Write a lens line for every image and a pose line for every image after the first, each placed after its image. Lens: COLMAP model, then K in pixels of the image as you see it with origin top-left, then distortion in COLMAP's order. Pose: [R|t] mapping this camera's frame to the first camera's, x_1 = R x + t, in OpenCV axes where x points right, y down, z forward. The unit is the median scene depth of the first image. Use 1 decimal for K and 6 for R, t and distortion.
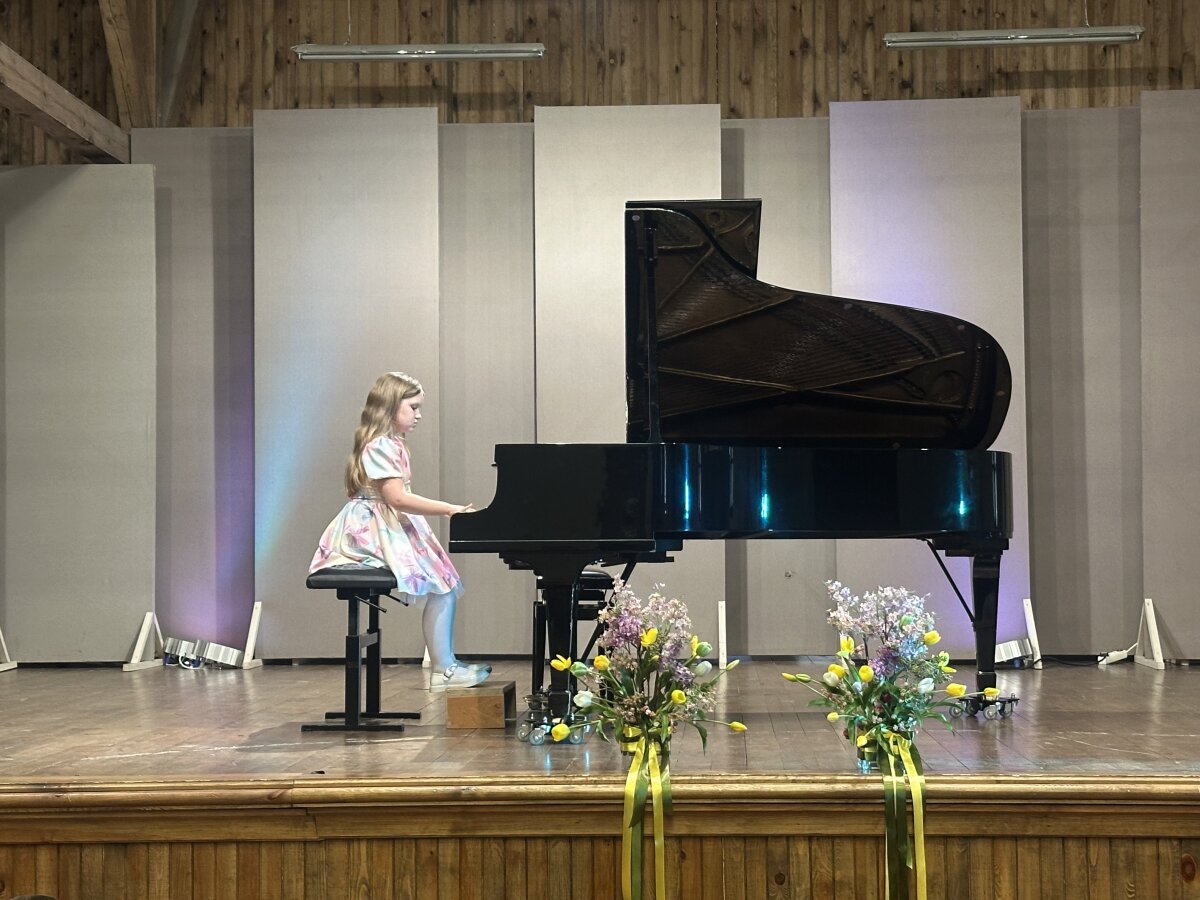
lens RADIAL K [[2154.0, 0, 600.0], [0, 2154.0, 450.0], [0, 0, 1]] dist [0.107877, 0.209697]
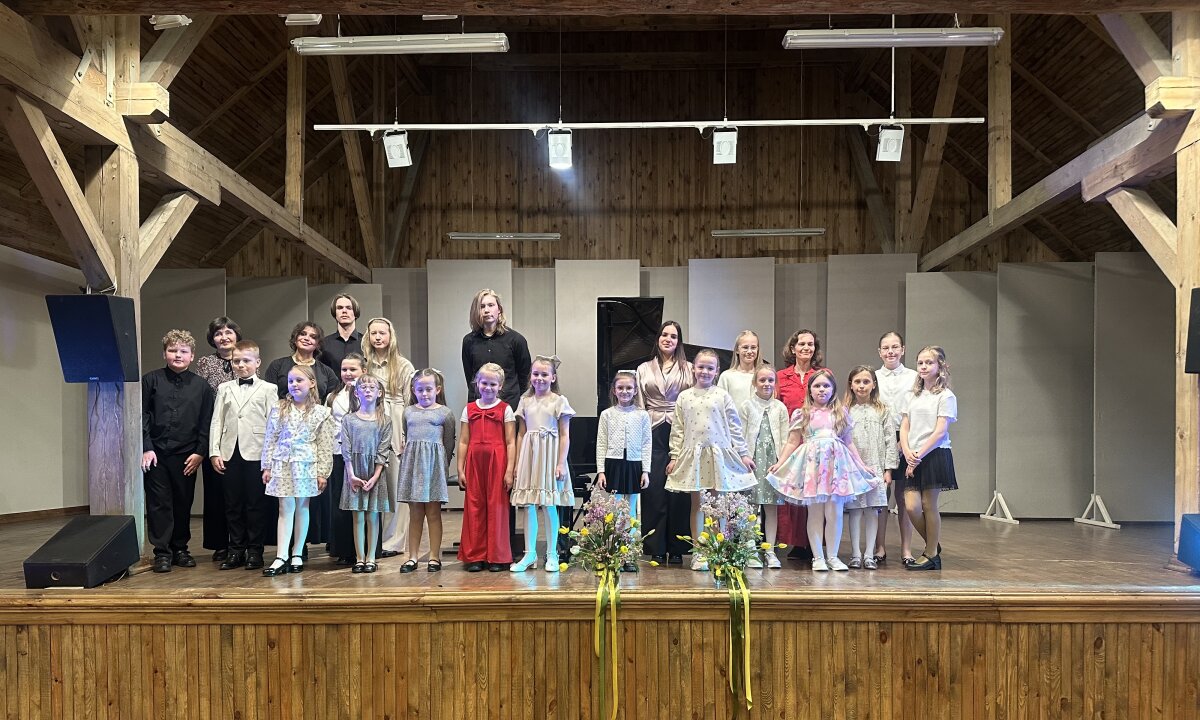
lens RADIAL K [[838.2, 0, 606.7], [0, 838.2, 466.5], [0, 0, 1]] dist [0.088916, -0.003460]
pose [[0.999642, 0.004061, 0.026452, 0.000369], [-0.005773, 0.997870, 0.064971, -0.008594], [-0.026132, -0.065101, 0.997536, 0.243442]]
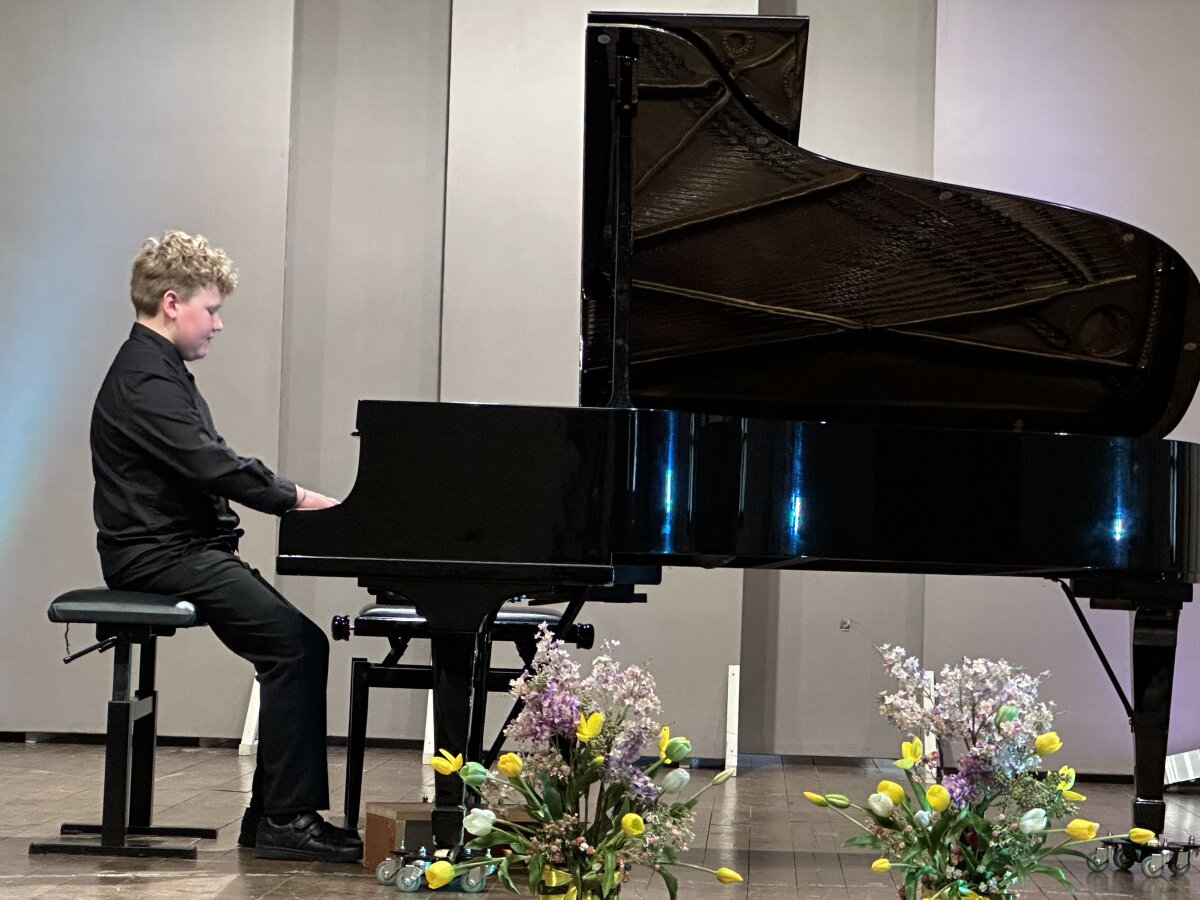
lens RADIAL K [[3580.0, 0, 594.4], [0, 3580.0, 447.9], [0, 0, 1]] dist [-0.283552, 9.922241]
pose [[0.999232, 0.038381, 0.007857, 0.012764], [-0.038485, 0.999166, 0.013639, -0.006414], [-0.007327, -0.013931, 0.999876, -0.019140]]
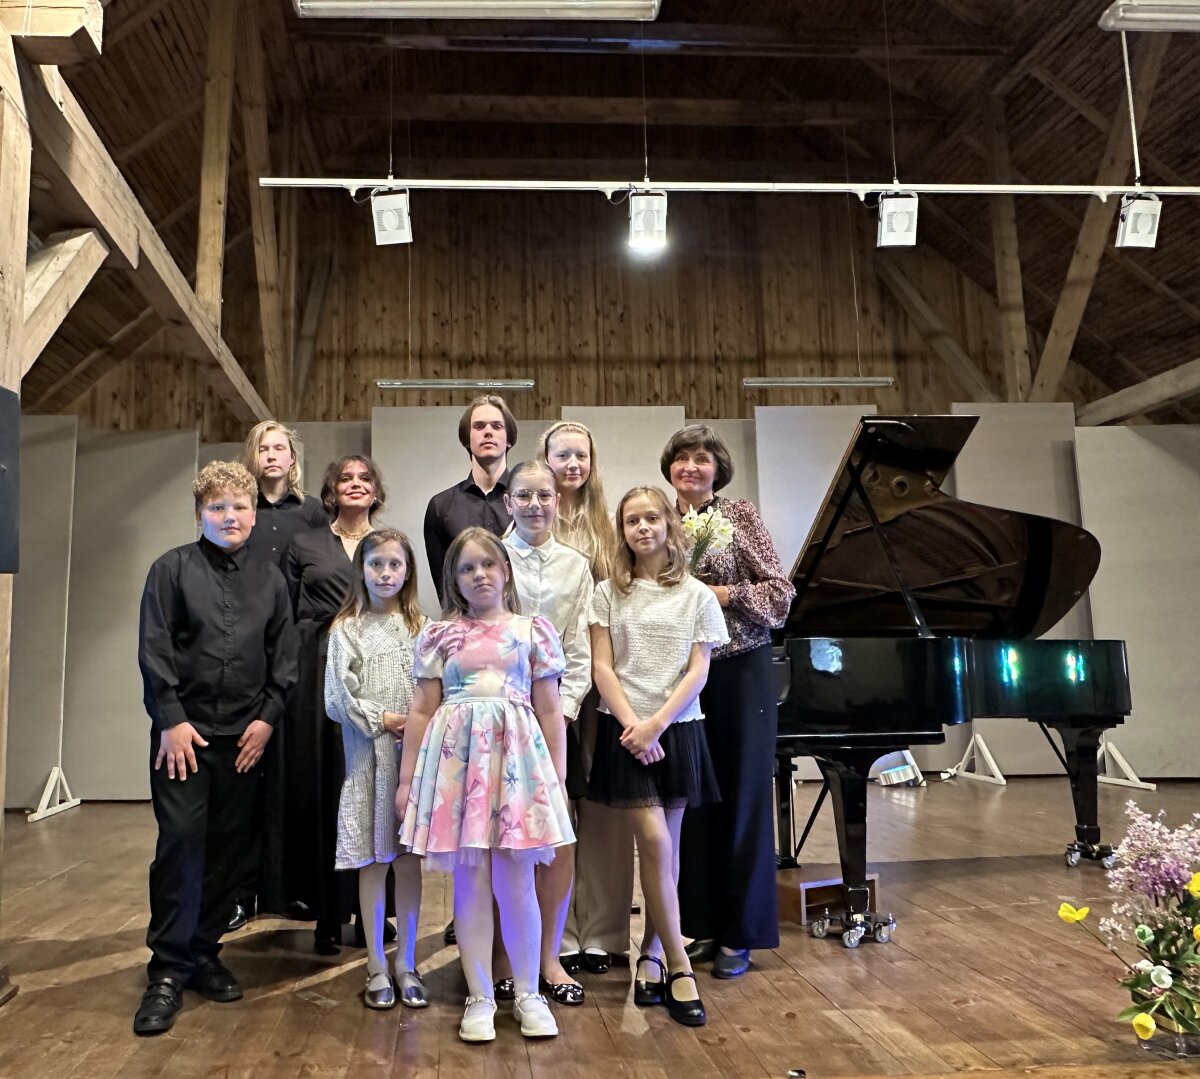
lens RADIAL K [[973.0, 0, 510.3], [0, 973.0, 553.1], [0, 0, 1]] dist [0.025844, -0.006235]
pose [[0.994118, 0.002194, 0.108283, -0.262715], [0.006180, 0.997017, -0.076940, -0.010530], [-0.108128, 0.077157, 0.991138, 0.649451]]
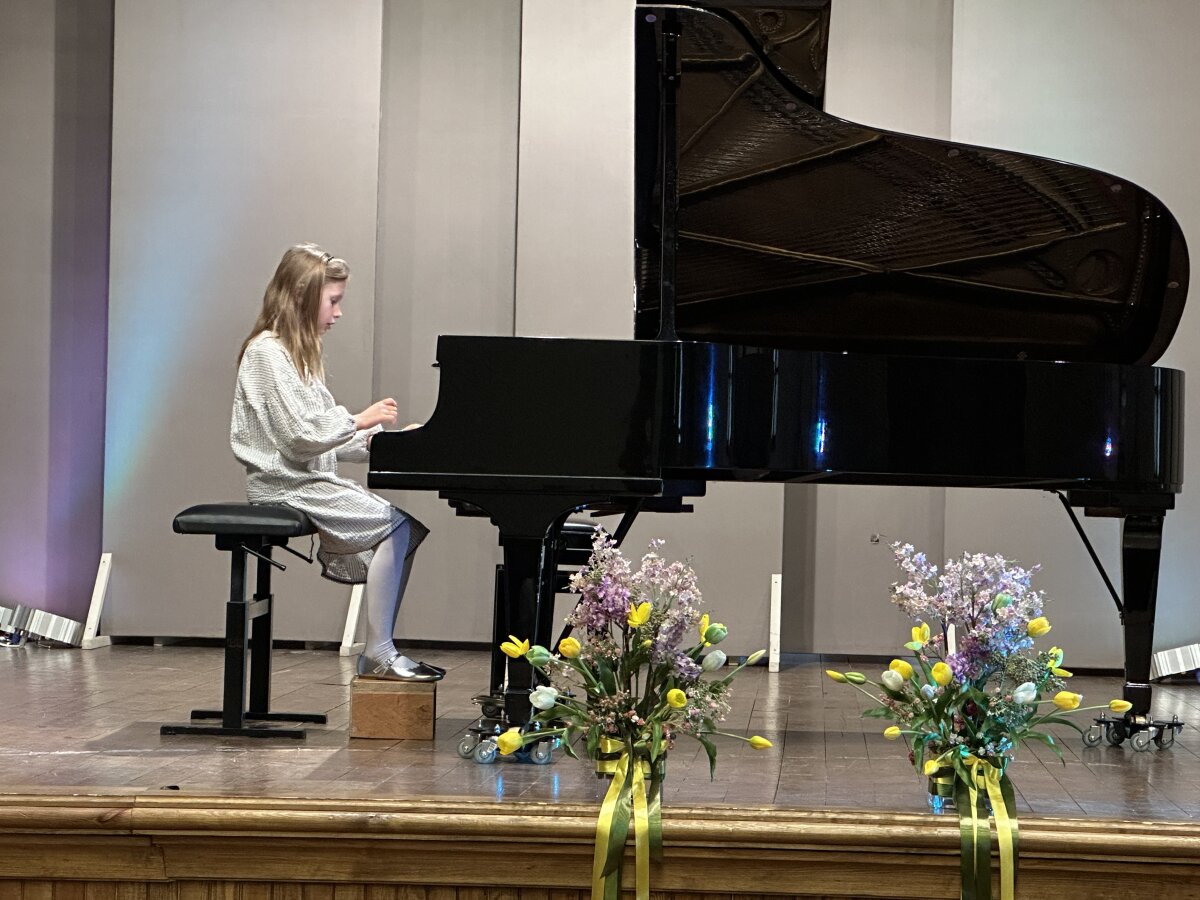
lens RADIAL K [[3230.8, 0, 584.4], [0, 3230.8, 449.3], [0, 0, 1]] dist [-0.298588, 9.794512]
pose [[0.999401, 0.030654, -0.016053, 0.019768], [-0.030147, 0.999067, 0.030930, 0.000432], [0.016986, -0.030428, 0.999393, -0.058101]]
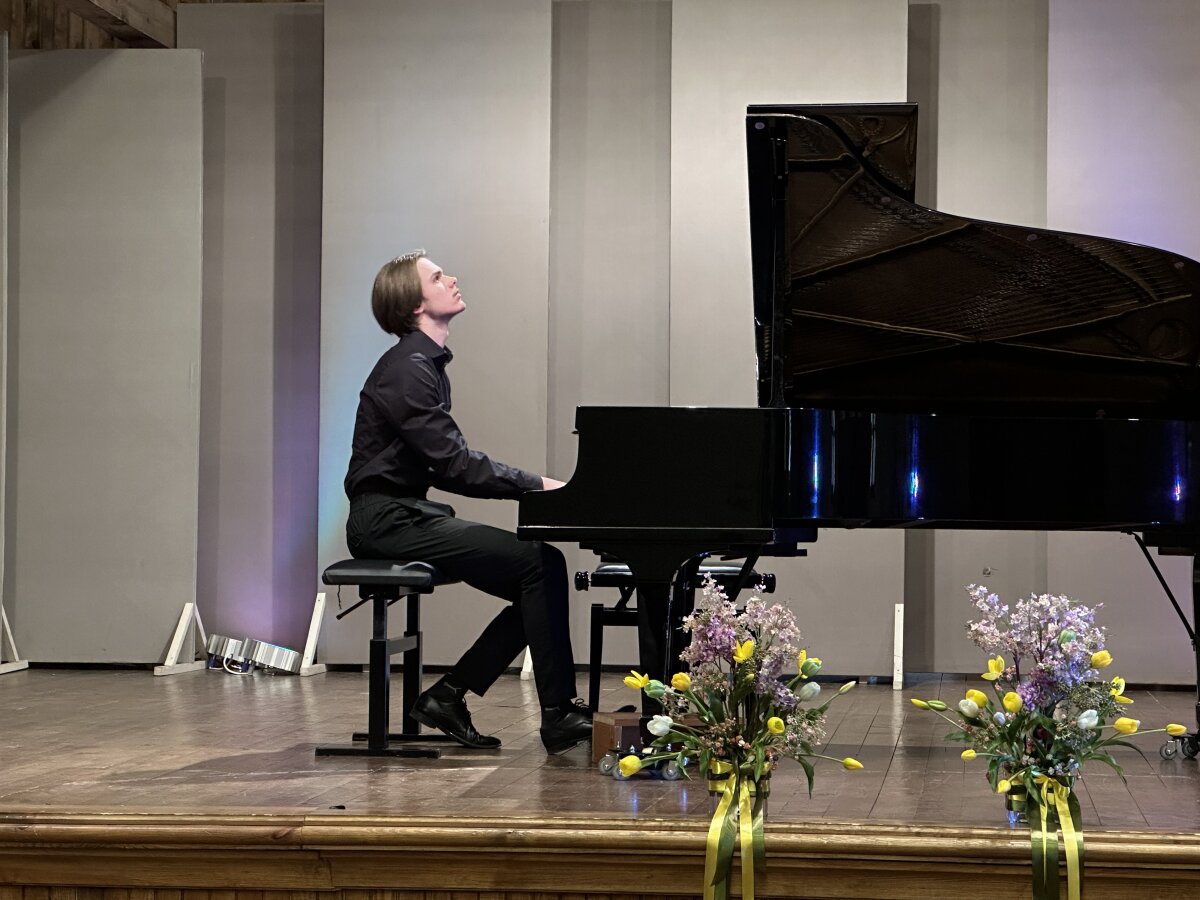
lens RADIAL K [[2737.4, 0, 600.0], [0, 2737.4, 450.0], [0, 0, 1]] dist [0.146019, 0.849645]
pose [[0.996758, 0.014602, -0.079116, 0.048596], [-0.013197, 0.999746, 0.018250, -0.006297], [0.079362, -0.017147, 0.996698, -0.025601]]
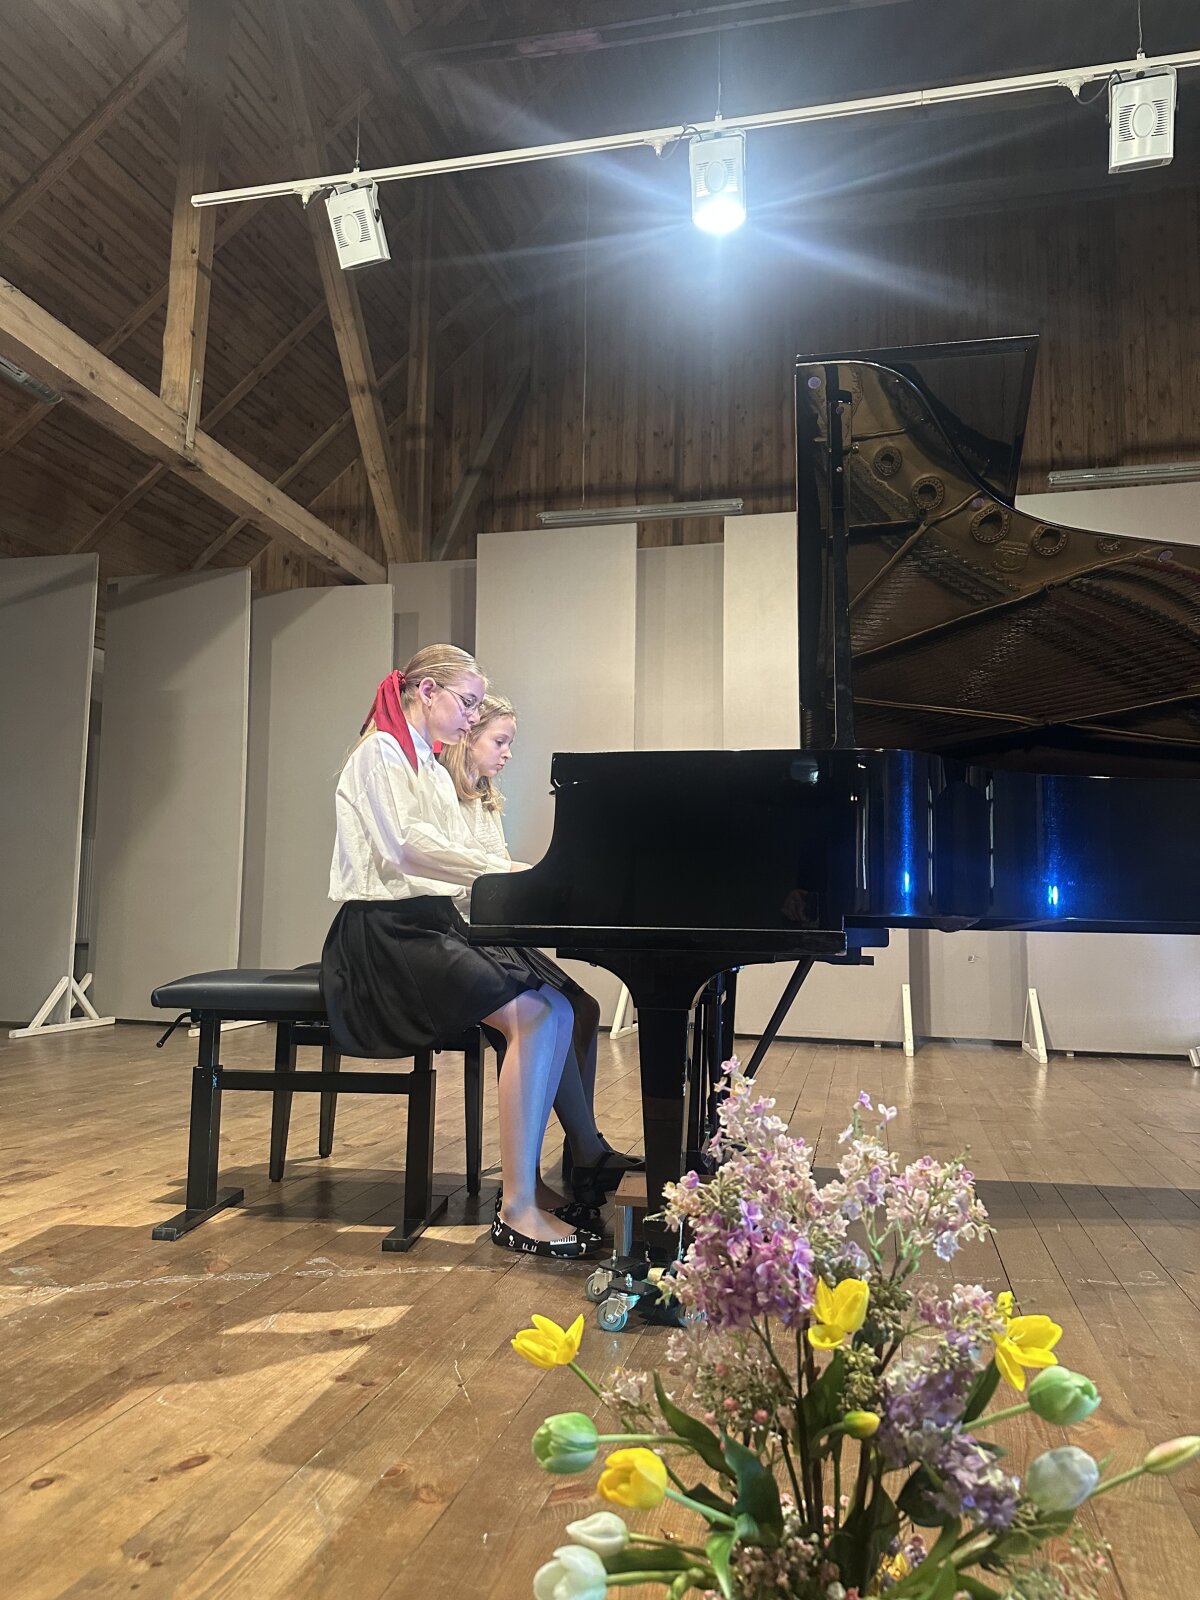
lens RADIAL K [[1135.9, 0, 600.0], [0, 1135.9, 800.0], [0, 0, 1]] dist [0.036334, -0.027126]
pose [[0.984121, 0.002429, -0.177480, 0.018324], [-0.012865, 0.998253, -0.057675, 0.030649], [0.177030, 0.059042, 0.982433, 0.837485]]
